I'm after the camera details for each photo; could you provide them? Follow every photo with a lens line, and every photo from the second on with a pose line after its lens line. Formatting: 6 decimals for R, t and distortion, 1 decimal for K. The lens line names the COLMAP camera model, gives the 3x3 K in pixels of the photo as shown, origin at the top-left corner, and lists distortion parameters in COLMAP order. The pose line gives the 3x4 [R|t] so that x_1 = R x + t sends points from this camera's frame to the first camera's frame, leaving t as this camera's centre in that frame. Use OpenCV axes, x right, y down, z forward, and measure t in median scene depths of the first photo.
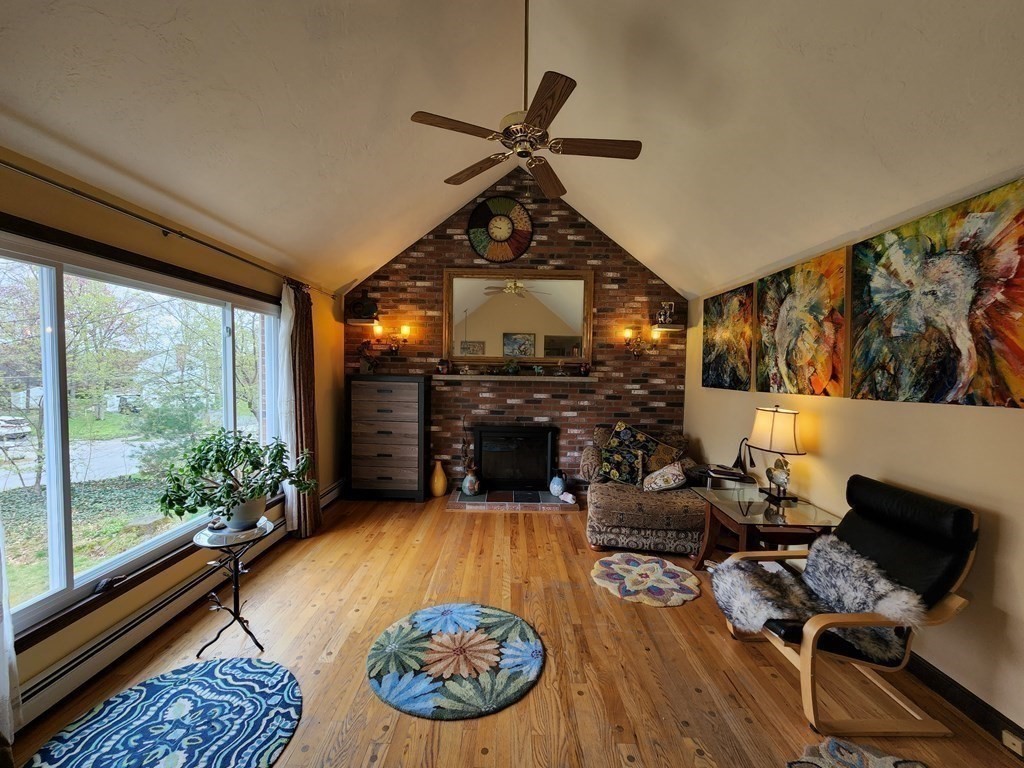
lens RADIAL K [[424.4, 0, 513.6], [0, 424.4, 389.2], [0, 0, 1]] dist [-0.008227, 0.001548]
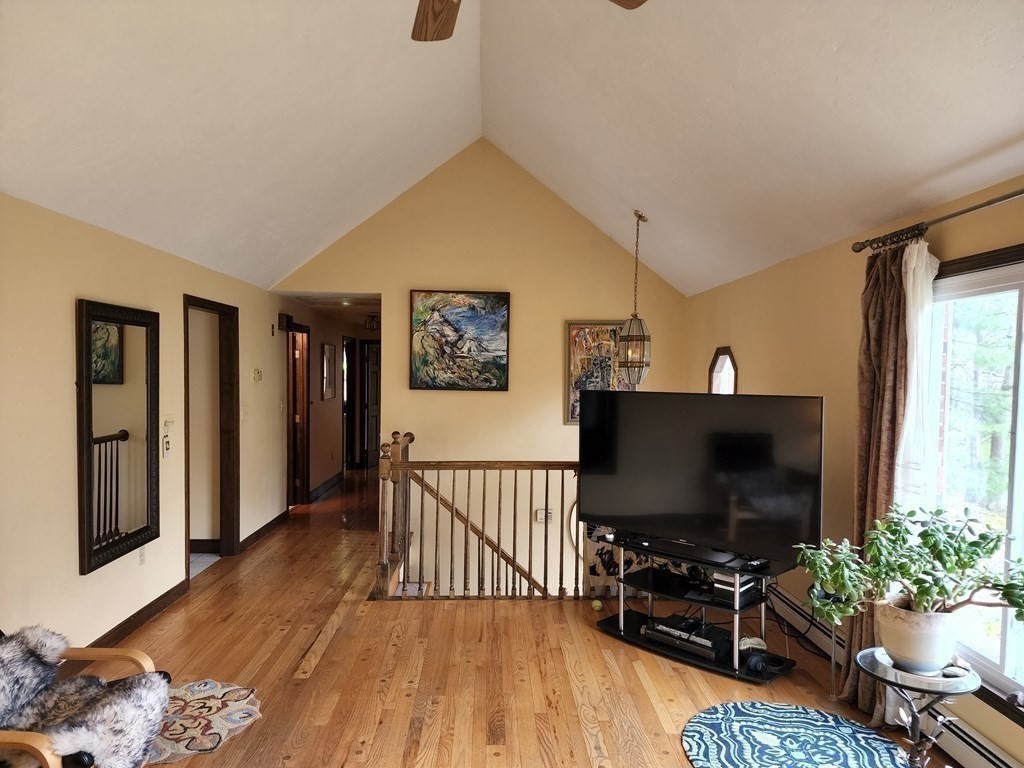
lens RADIAL K [[682.9, 0, 511.7], [0, 682.9, 388.2], [0, 0, 1]] dist [0.081578, -0.077836]
pose [[-0.999289, -0.030930, -0.021572, -0.019052], [-0.032327, 0.997179, 0.067737, -0.087829], [0.019416, 0.068386, -0.997470, 1.380128]]
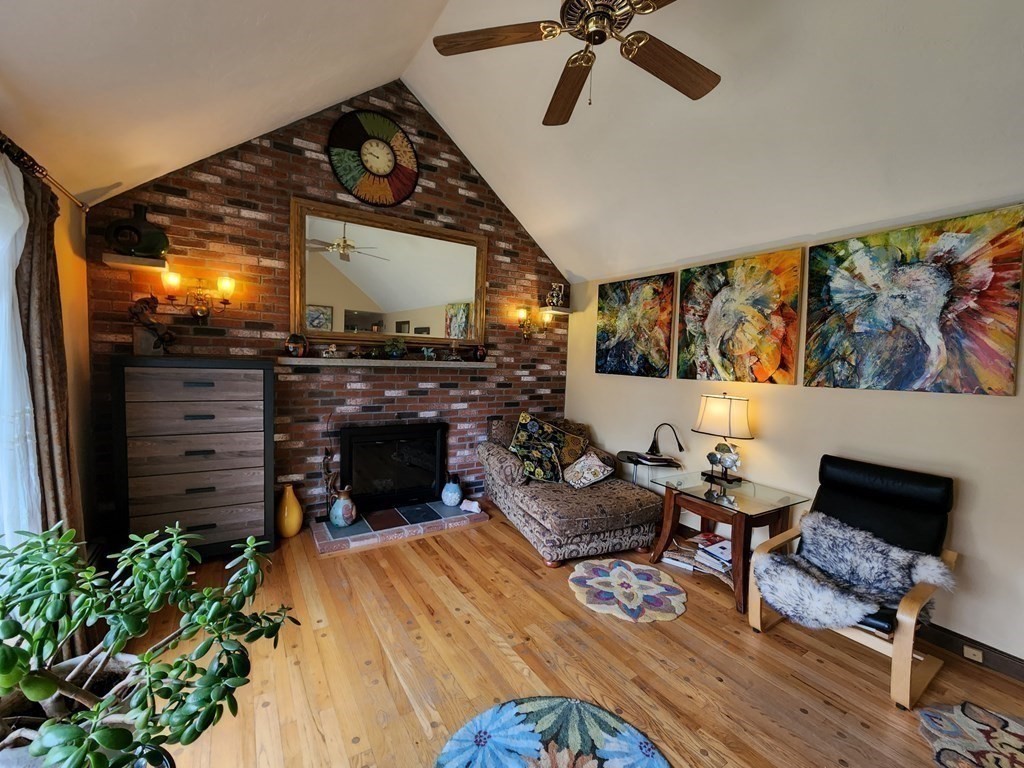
lens RADIAL K [[424.4, 0, 513.4], [0, 424.4, 389.7], [0, 0, 1]] dist [-0.008227, 0.001548]
pose [[0.844178, -0.028429, 0.535309, -0.355506], [0.004554, 0.998937, 0.045870, -0.018254], [-0.536044, -0.036285, 0.843410, 0.370784]]
